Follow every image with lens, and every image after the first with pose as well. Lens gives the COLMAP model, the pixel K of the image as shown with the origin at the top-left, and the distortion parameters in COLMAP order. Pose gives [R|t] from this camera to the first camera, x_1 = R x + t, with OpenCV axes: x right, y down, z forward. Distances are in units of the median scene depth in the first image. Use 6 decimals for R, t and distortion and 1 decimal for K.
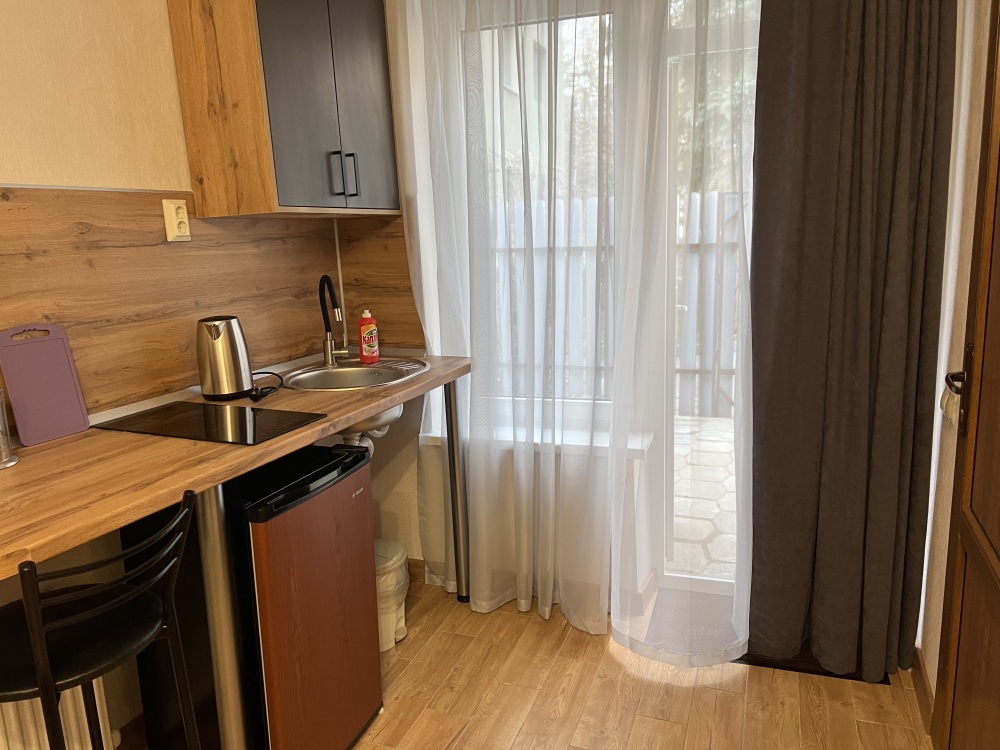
lens RADIAL K [[747.8, 0, 505.4], [0, 747.8, 380.7], [0, 0, 1]] dist [0.059532, -0.065104]
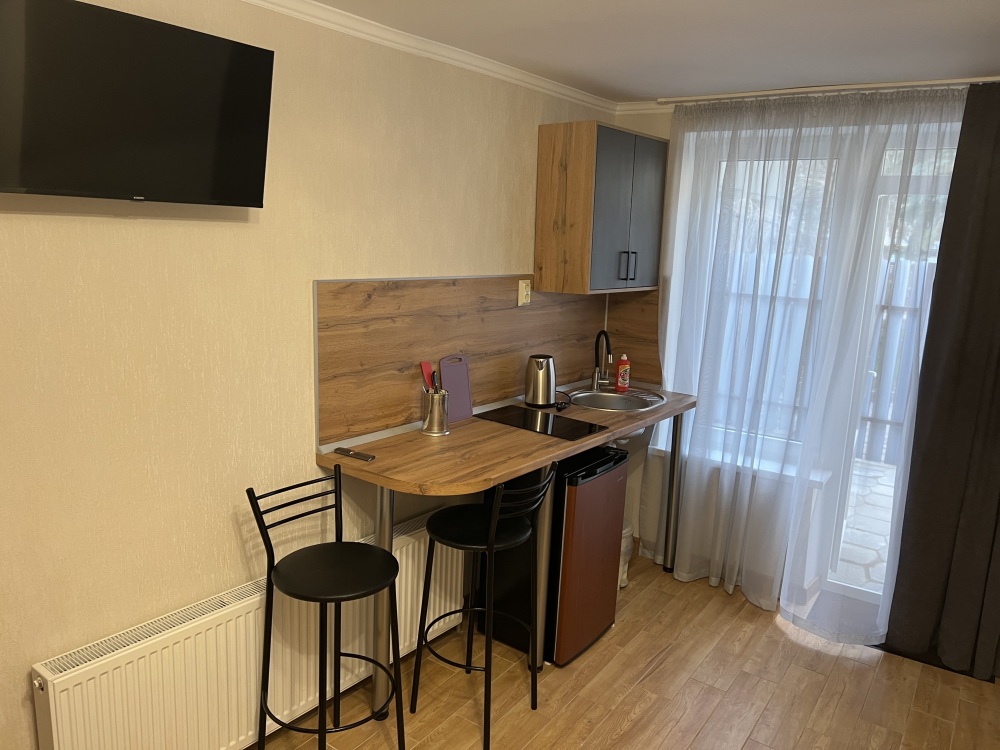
lens RADIAL K [[747.8, 0, 505.4], [0, 747.8, 380.7], [0, 0, 1]] dist [0.059532, -0.065104]
pose [[0.963743, 0.122307, -0.237150, -0.067148], [-0.123940, 0.992257, 0.008072, -0.031030], [0.236300, 0.021613, 0.971440, -0.475039]]
